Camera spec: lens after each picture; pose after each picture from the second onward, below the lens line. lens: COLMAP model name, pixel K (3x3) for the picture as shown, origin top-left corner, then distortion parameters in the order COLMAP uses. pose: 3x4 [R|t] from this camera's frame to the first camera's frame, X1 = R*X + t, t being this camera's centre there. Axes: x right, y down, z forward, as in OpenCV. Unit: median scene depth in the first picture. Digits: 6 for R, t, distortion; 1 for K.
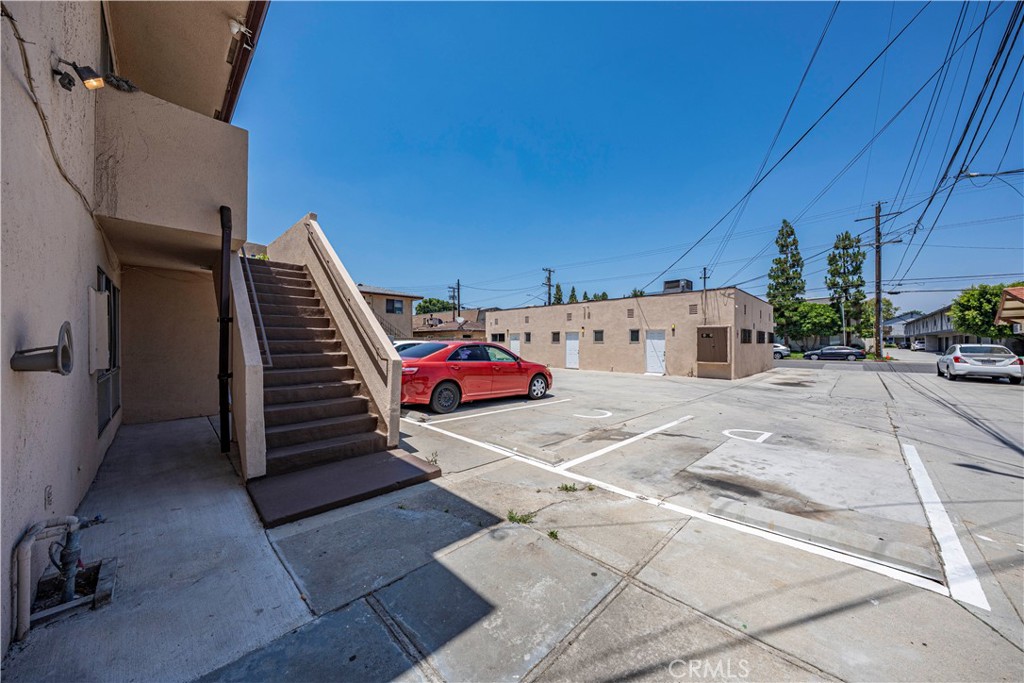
lens RADIAL K [[350.1, 0, 509.5], [0, 350.1, 340.3], [0, 0, 1]] dist [0.001346, 0.000027]
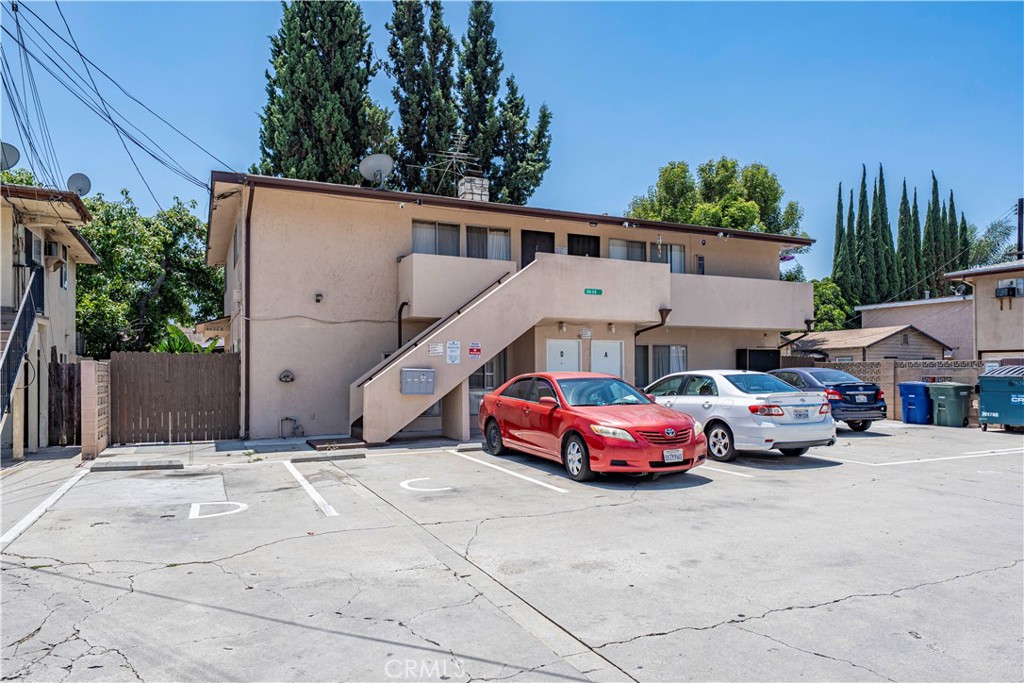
lens RADIAL K [[668.1, 0, 514.4], [0, 668.1, 366.2], [0, 0, 1]] dist [0.006700, -0.003723]
pose [[-0.337171, -0.007816, -0.941411, 0.671378], [0.010326, 0.999875, -0.012000, 0.002775], [0.941387, -0.013767, -0.337048, 0.778981]]
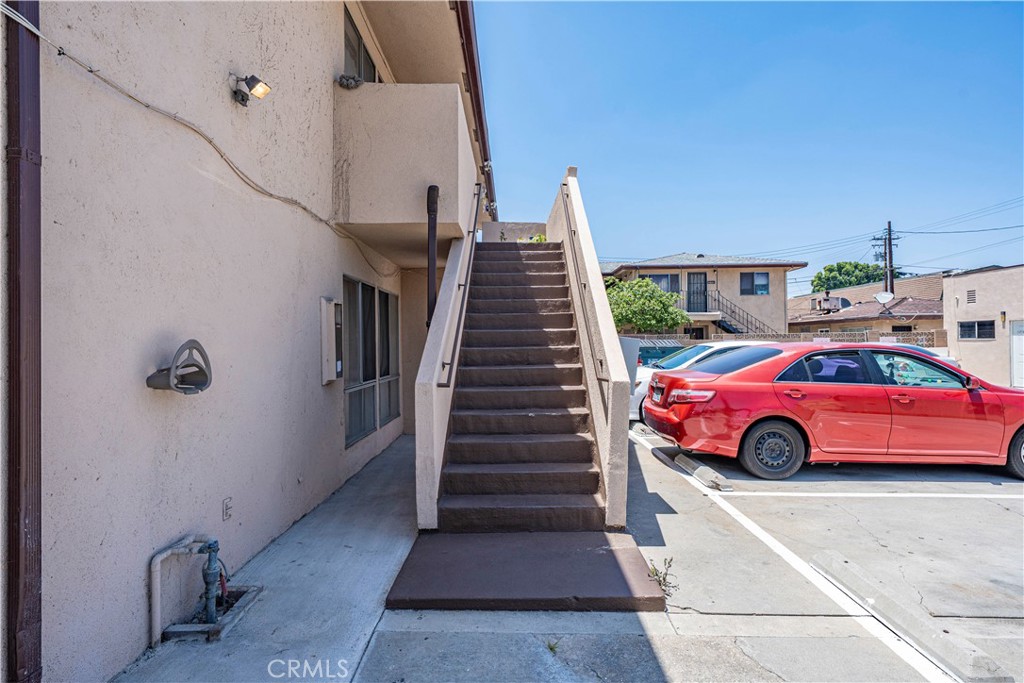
lens RADIAL K [[523.1, 0, 507.6], [0, 523.1, 340.5], [0, 0, 1]] dist [0.005720, -0.000880]
pose [[0.700916, -0.012574, -0.713133, 0.051065], [0.016749, 0.999859, -0.001167, -0.004262], [0.713047, -0.011126, 0.701028, 0.073371]]
